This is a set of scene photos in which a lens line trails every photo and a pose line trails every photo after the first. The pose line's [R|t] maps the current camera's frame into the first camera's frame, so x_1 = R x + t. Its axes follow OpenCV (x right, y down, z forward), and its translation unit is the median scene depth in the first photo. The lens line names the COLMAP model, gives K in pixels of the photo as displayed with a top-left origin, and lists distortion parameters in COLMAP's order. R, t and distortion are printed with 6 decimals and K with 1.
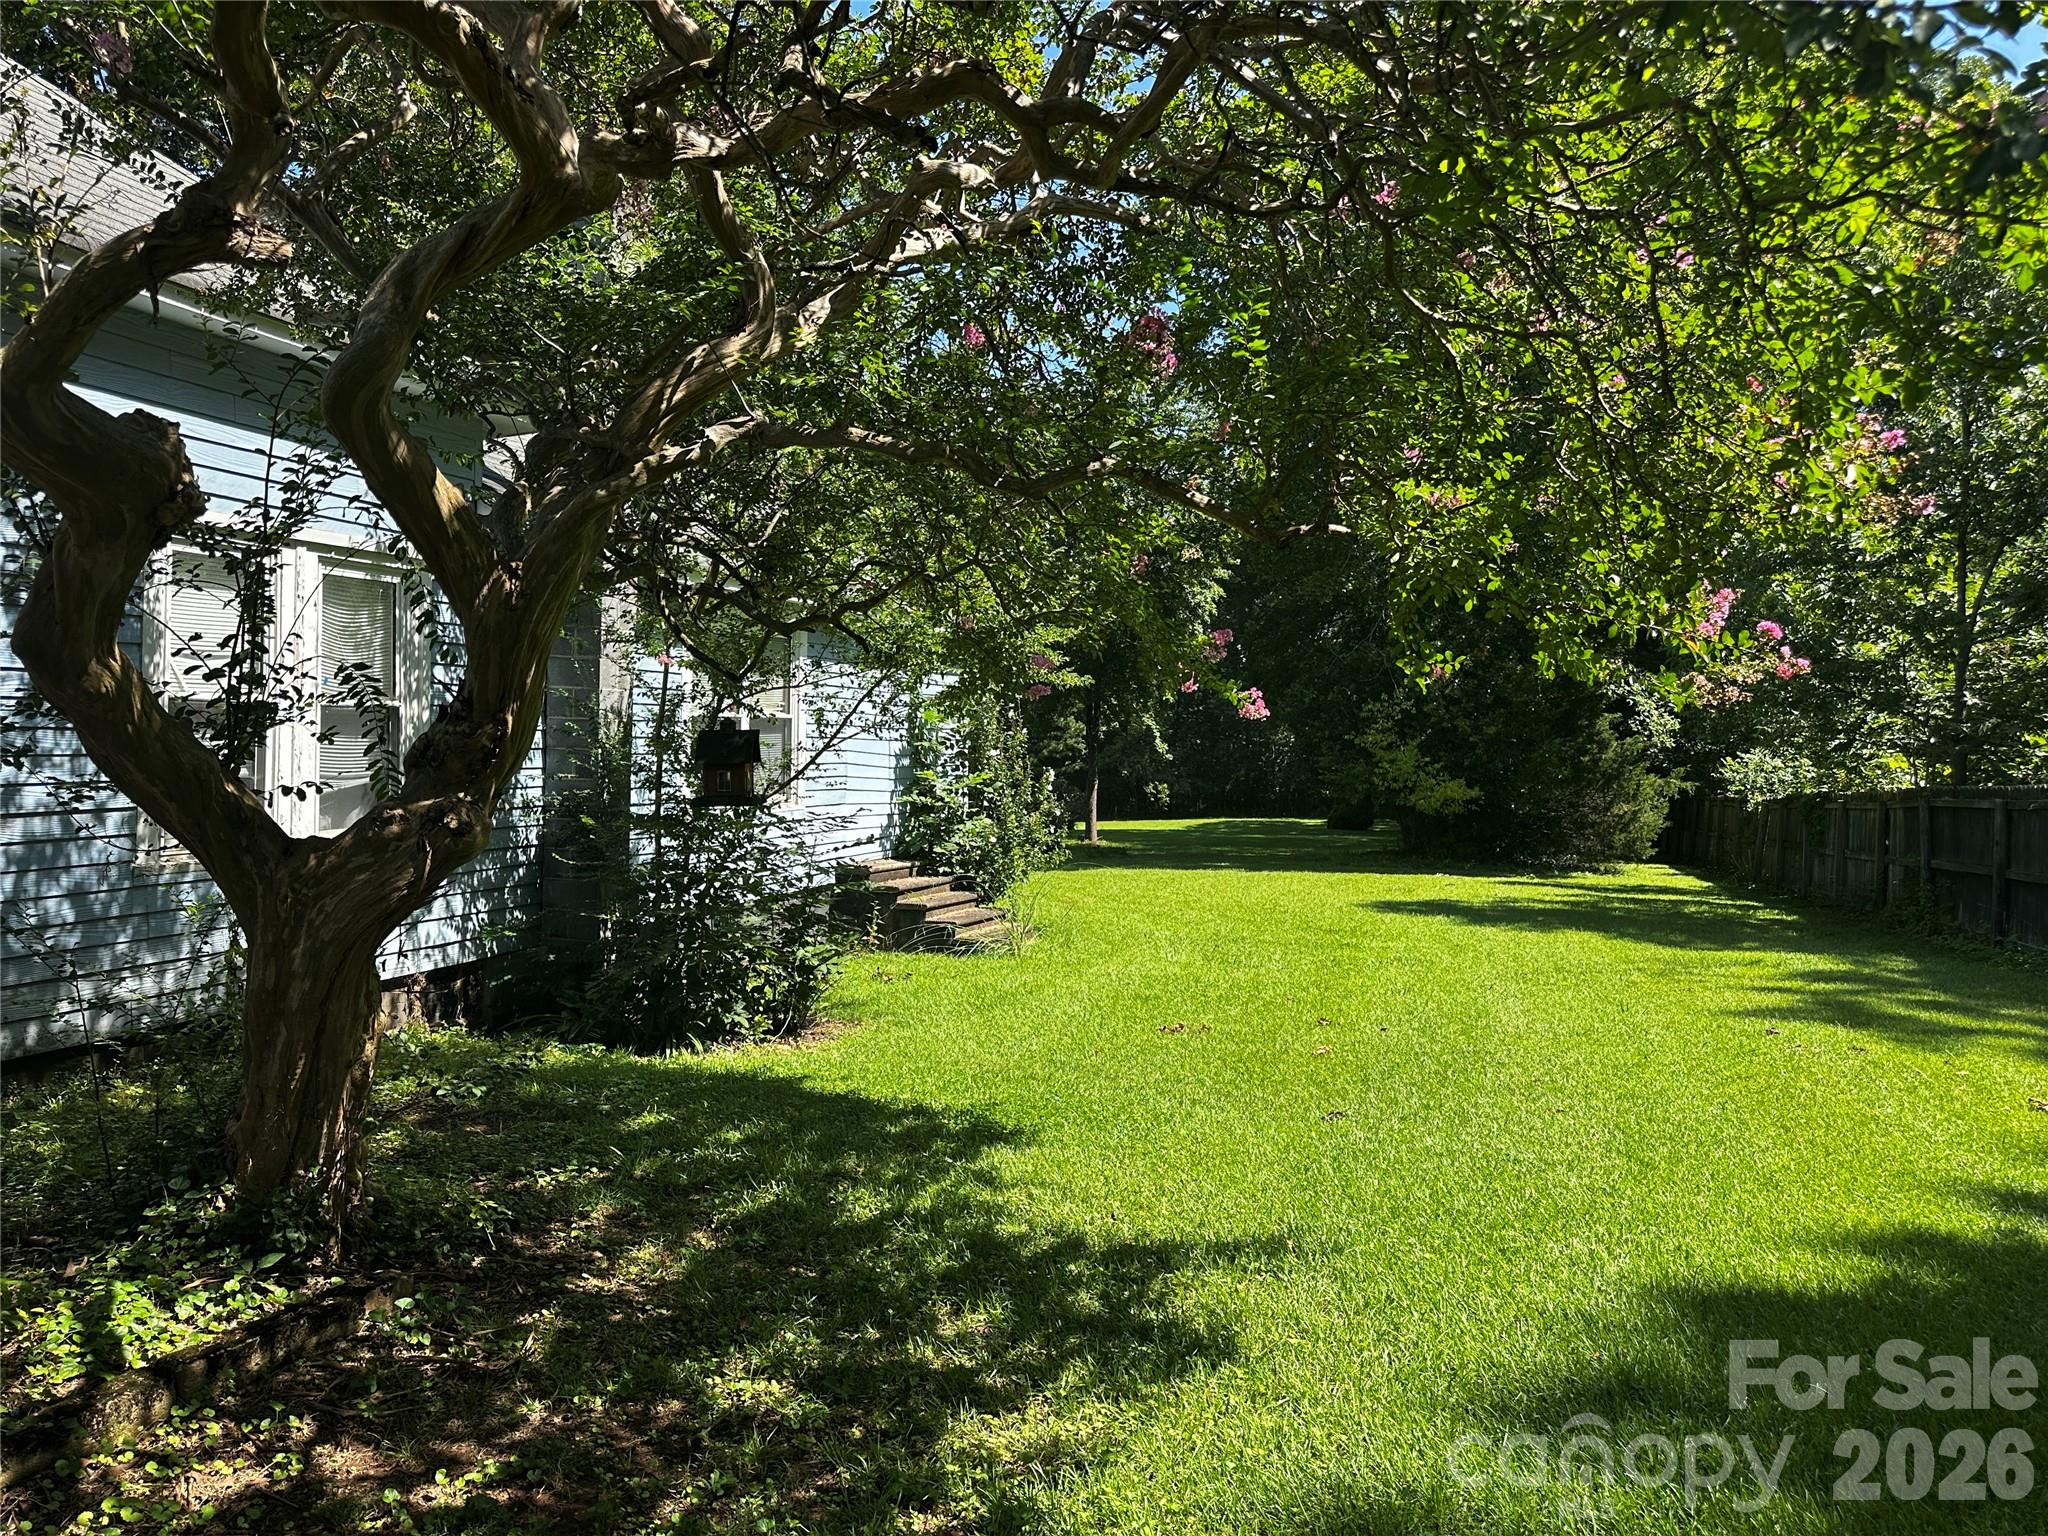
lens RADIAL K [[1426.9, 0, 1019.2], [0, 1426.9, 772.0], [0, 0, 1]] dist [0.008076, 0.000708]
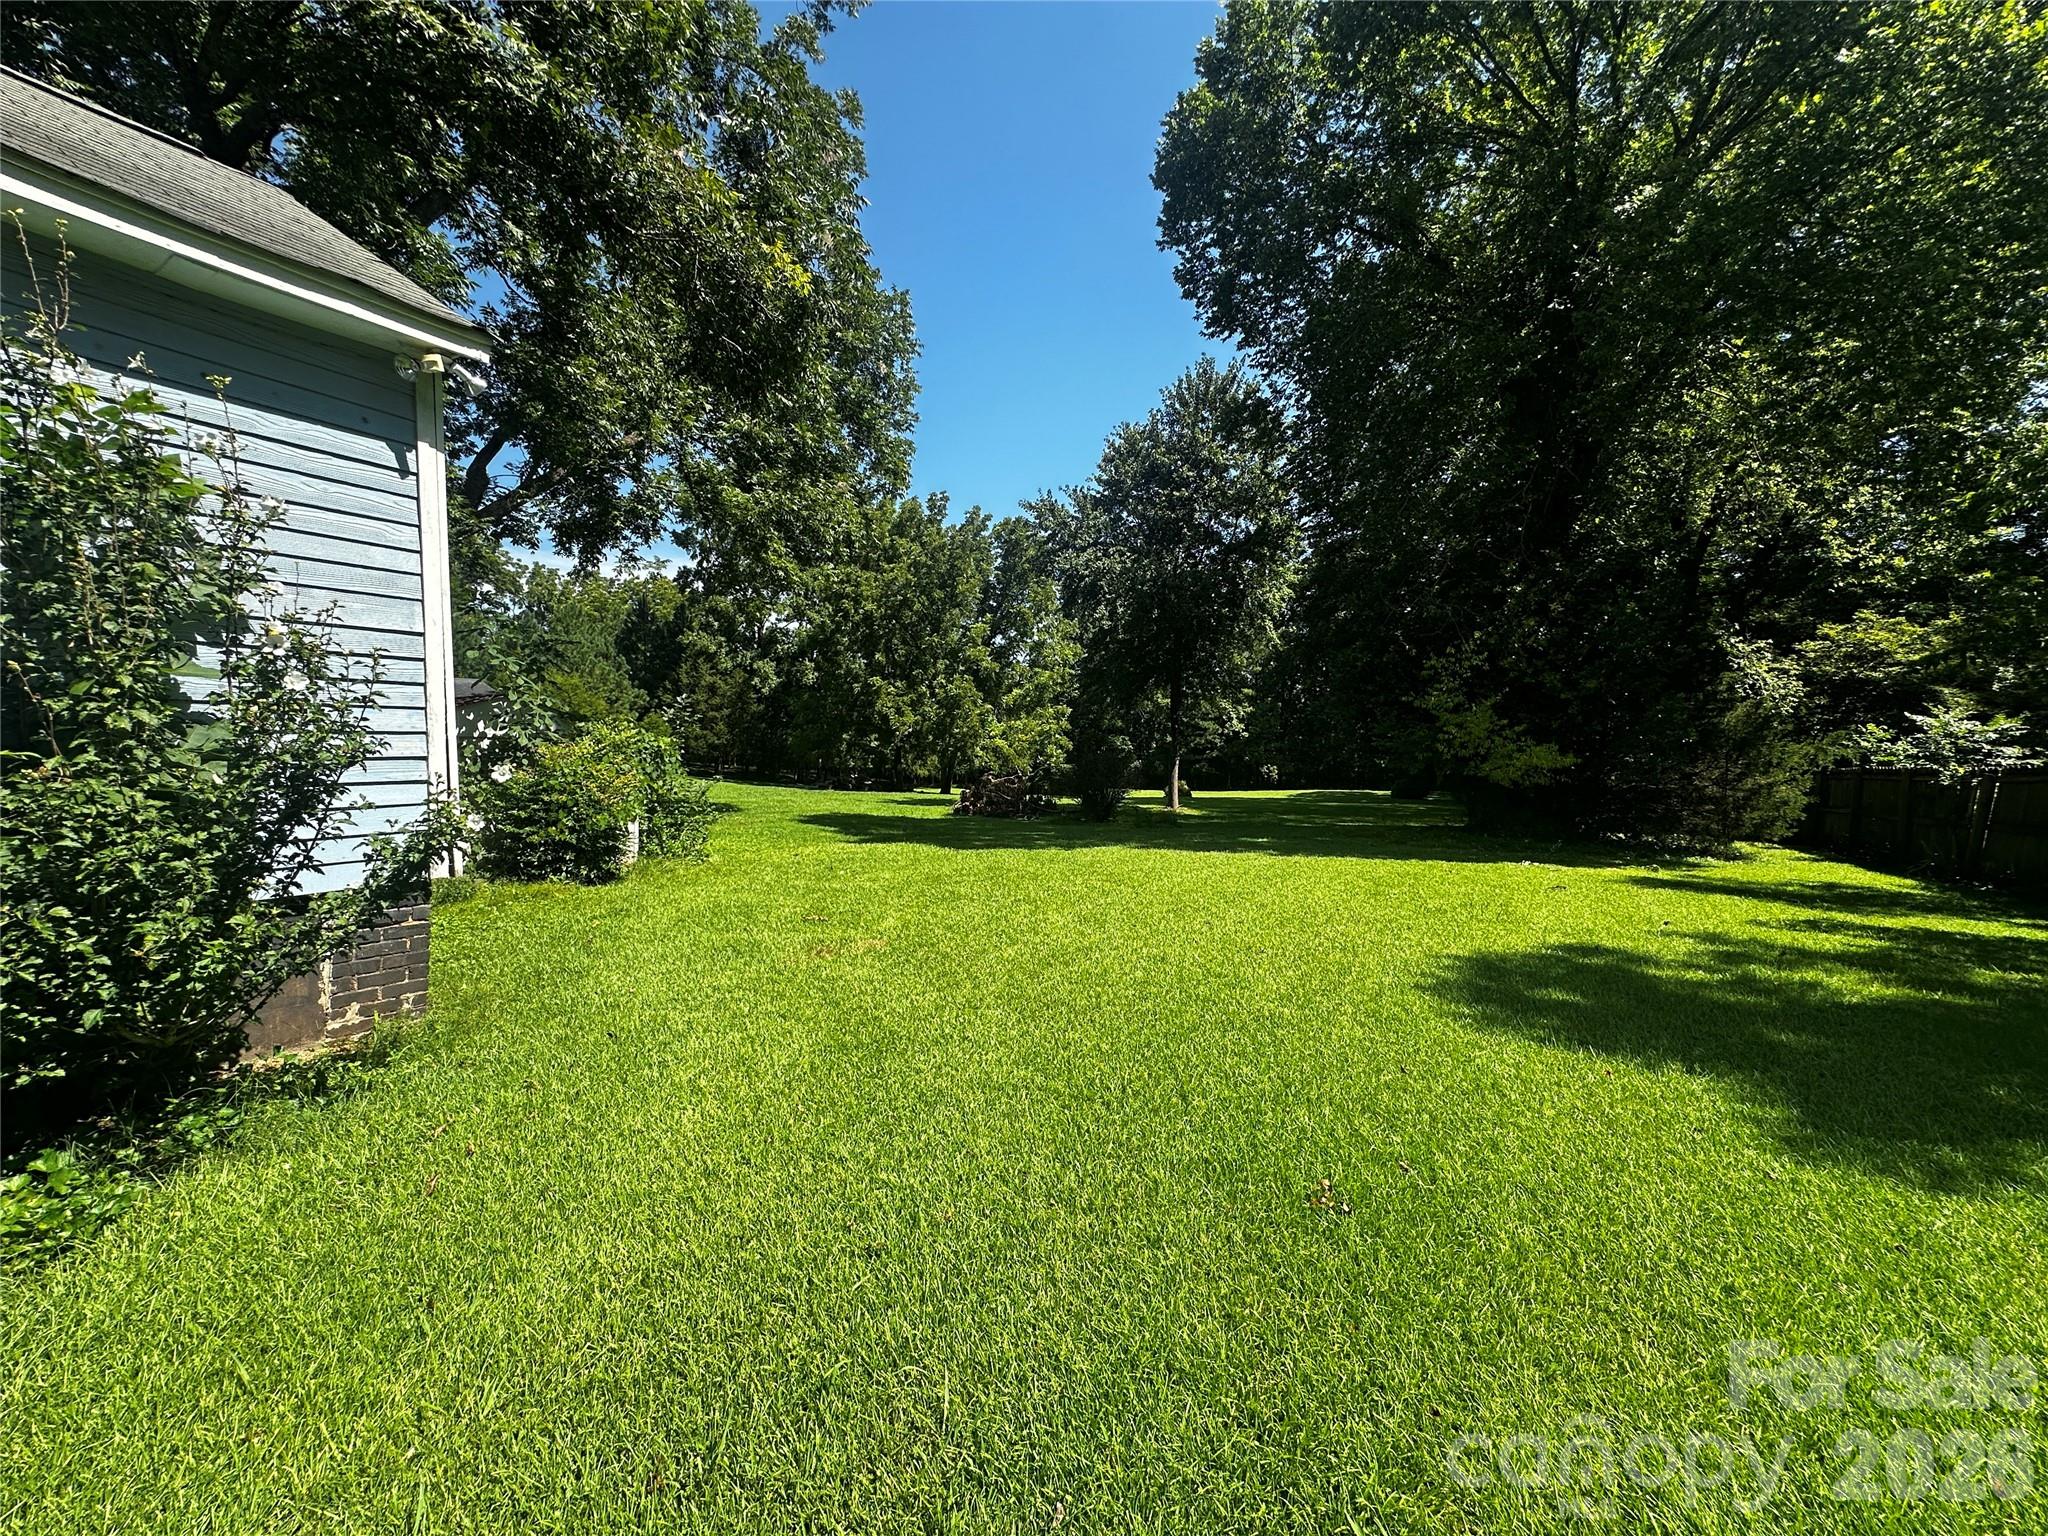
lens RADIAL K [[830.0, 0, 1038.1], [0, 830.0, 758.5], [0, 0, 1]] dist [-0.002480, -0.000047]
pose [[0.980722, 0.000213, -0.195407, 0.107068], [-0.001069, 0.999990, -0.004272, 0.015068], [0.195405, 0.004398, 0.980713, 0.450236]]
